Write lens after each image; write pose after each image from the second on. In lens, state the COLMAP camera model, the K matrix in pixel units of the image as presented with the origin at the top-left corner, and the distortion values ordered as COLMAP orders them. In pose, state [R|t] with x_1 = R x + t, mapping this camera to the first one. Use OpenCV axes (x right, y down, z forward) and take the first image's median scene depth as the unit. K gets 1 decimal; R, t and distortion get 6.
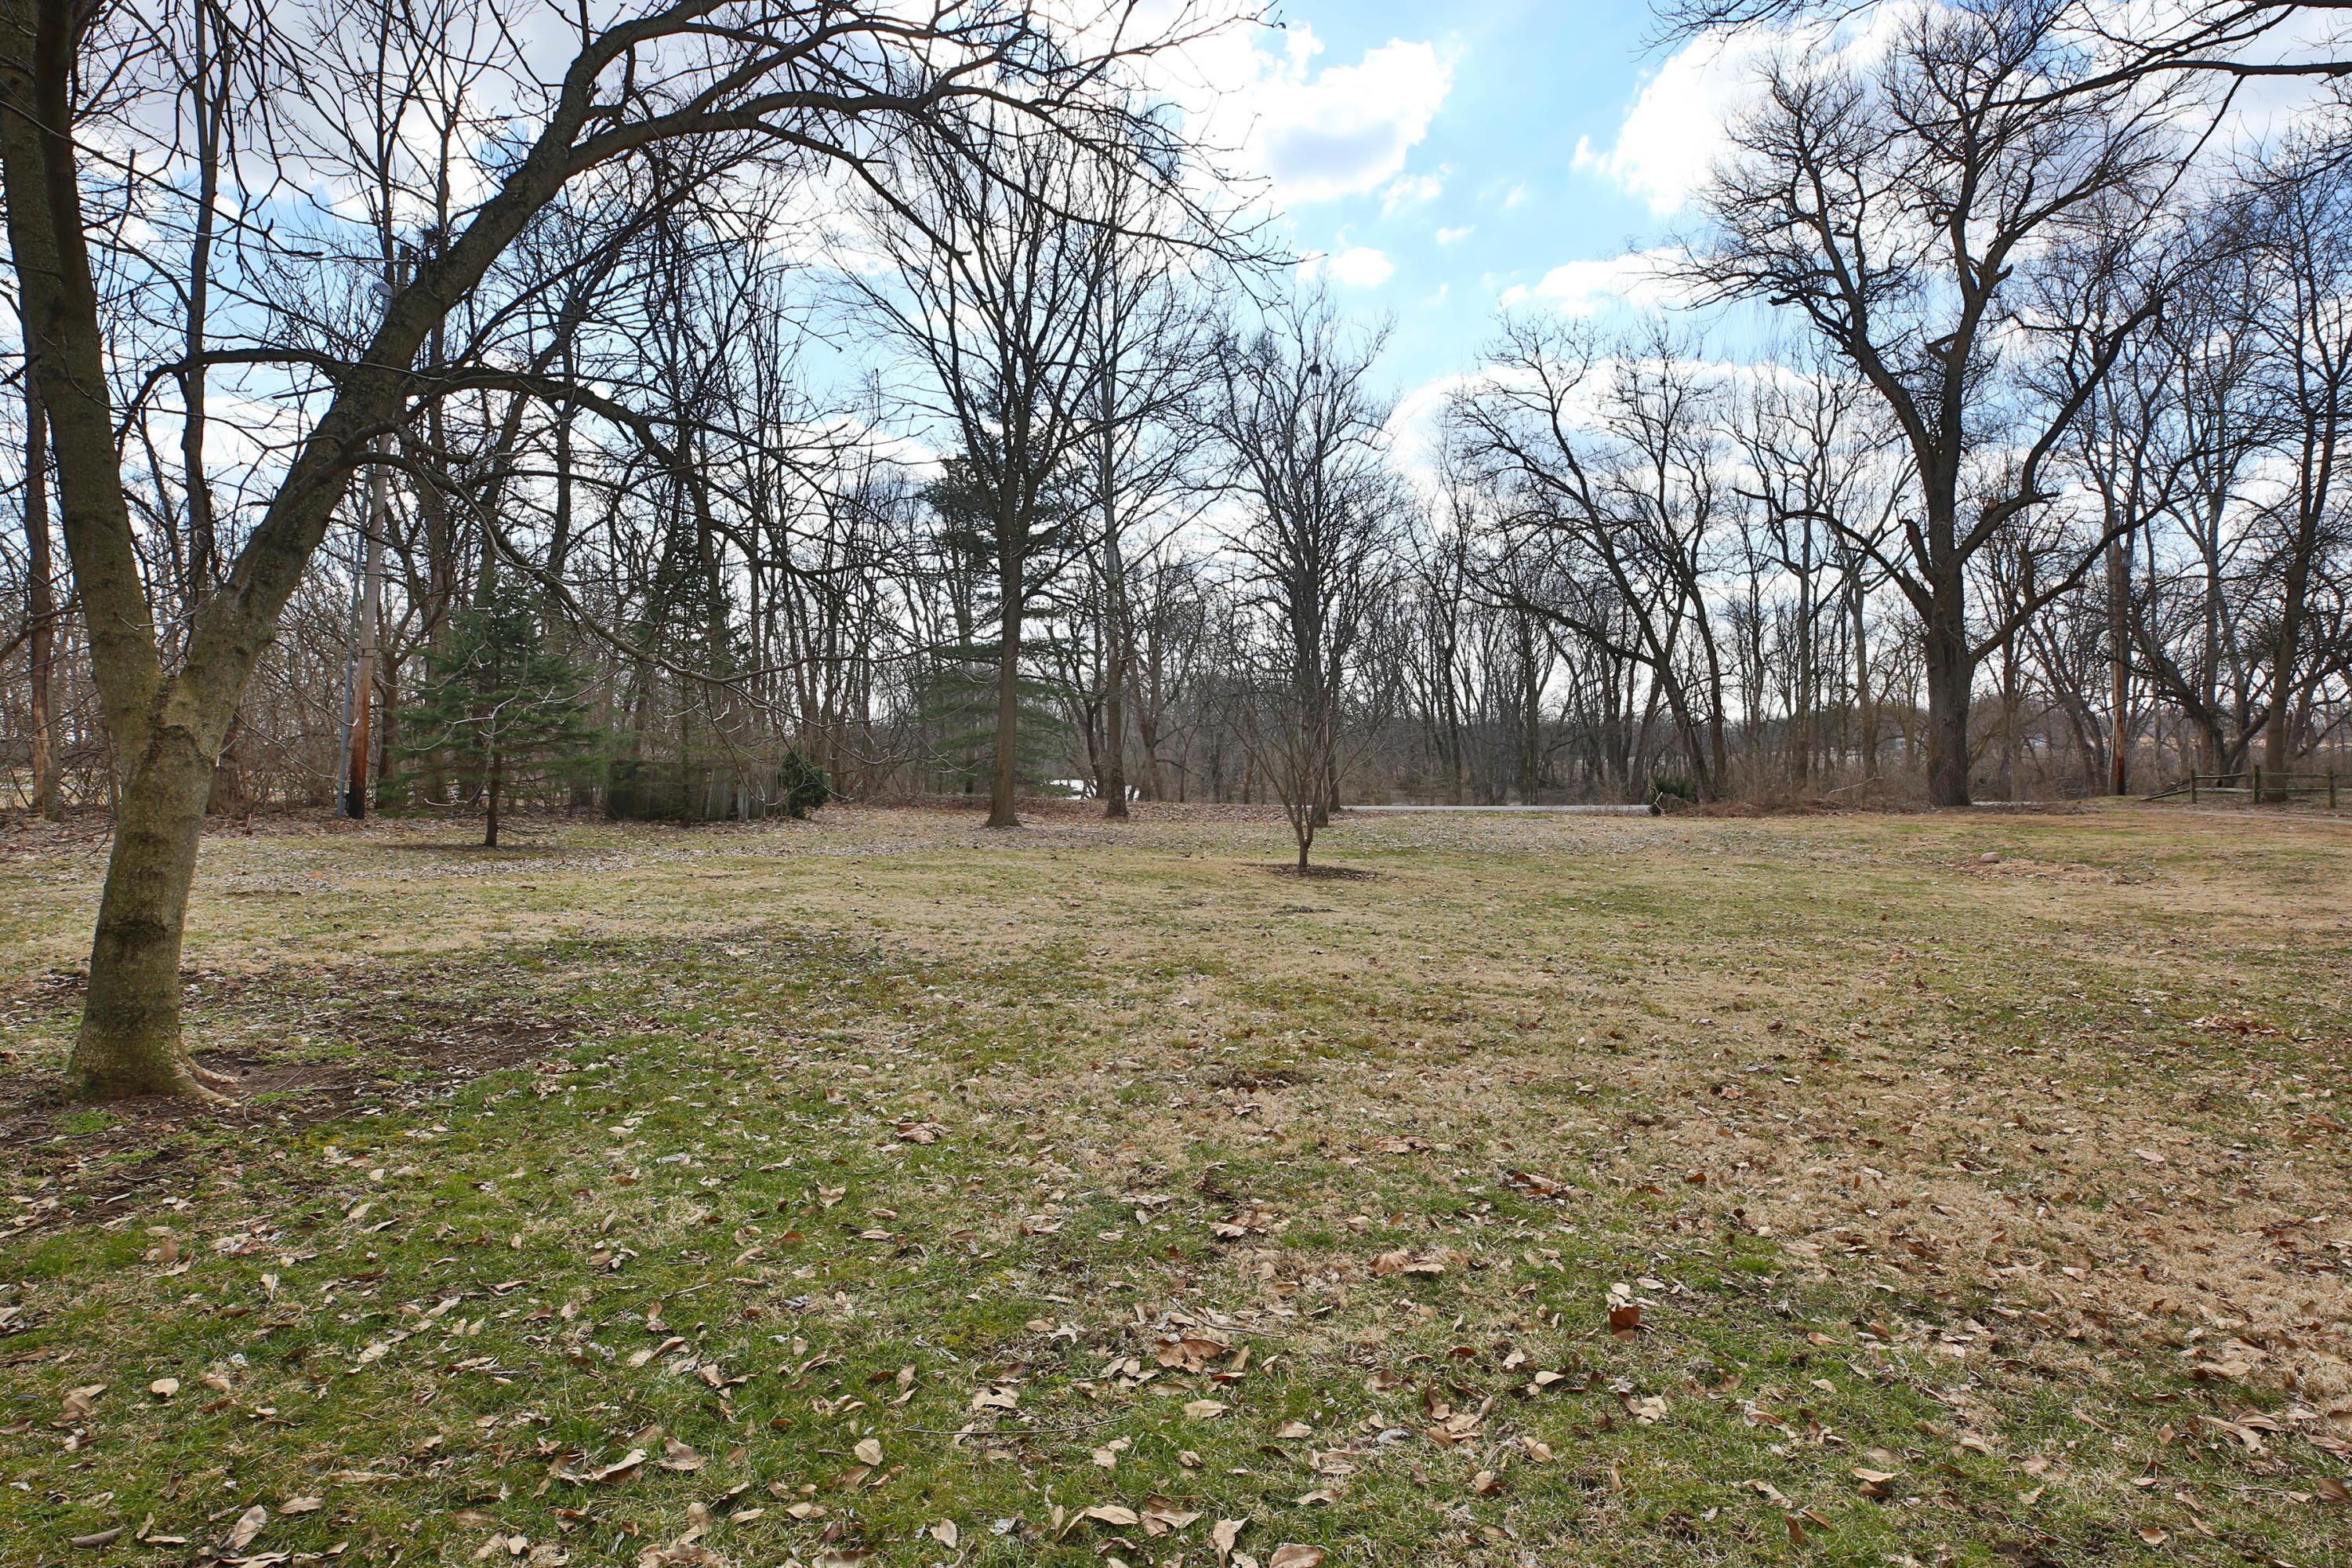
lens RADIAL K [[1271.9, 0, 1167.4], [0, 1271.9, 779.2], [0, 0, 1]] dist [-0.004080, -0.000349]
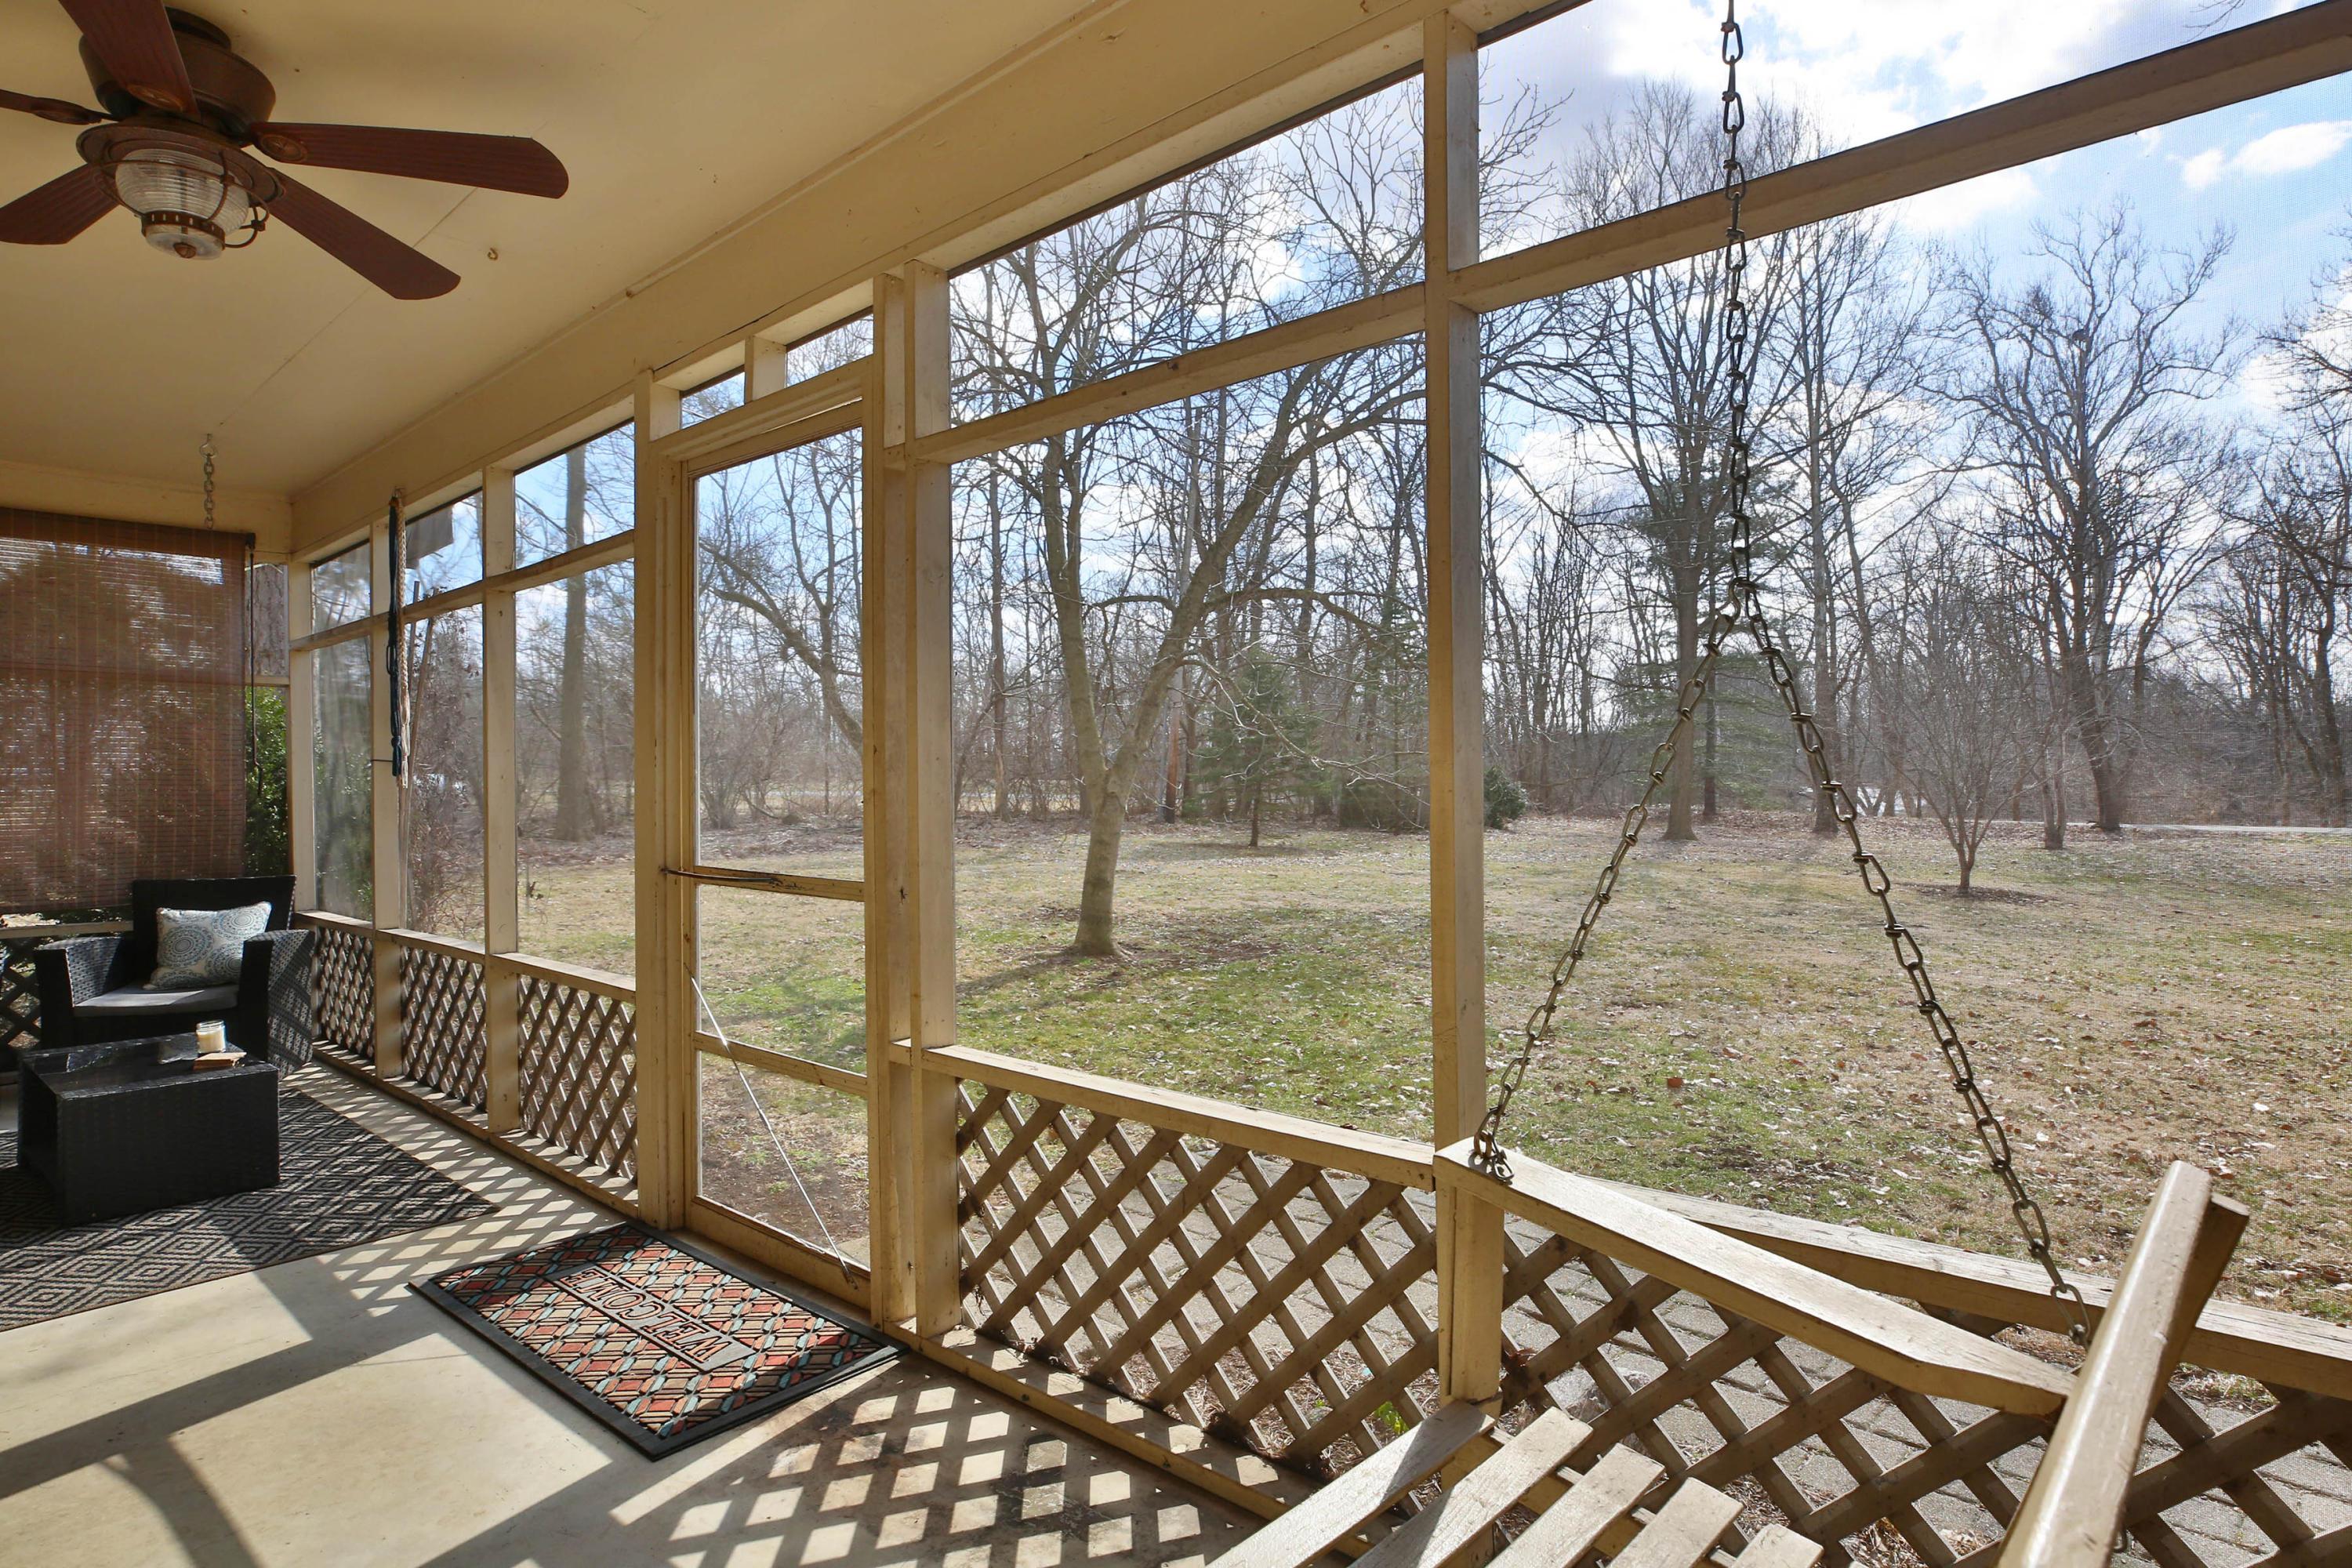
lens RADIAL K [[1271.9, 0, 1167.4], [0, 1271.9, 779.2], [0, 0, 1]] dist [-0.004080, -0.000349]
pose [[0.844319, -0.001324, -0.535839, 0.125874], [-0.001518, 0.999987, -0.004862, -0.013026], [0.535838, 0.004919, 0.844306, -0.211404]]
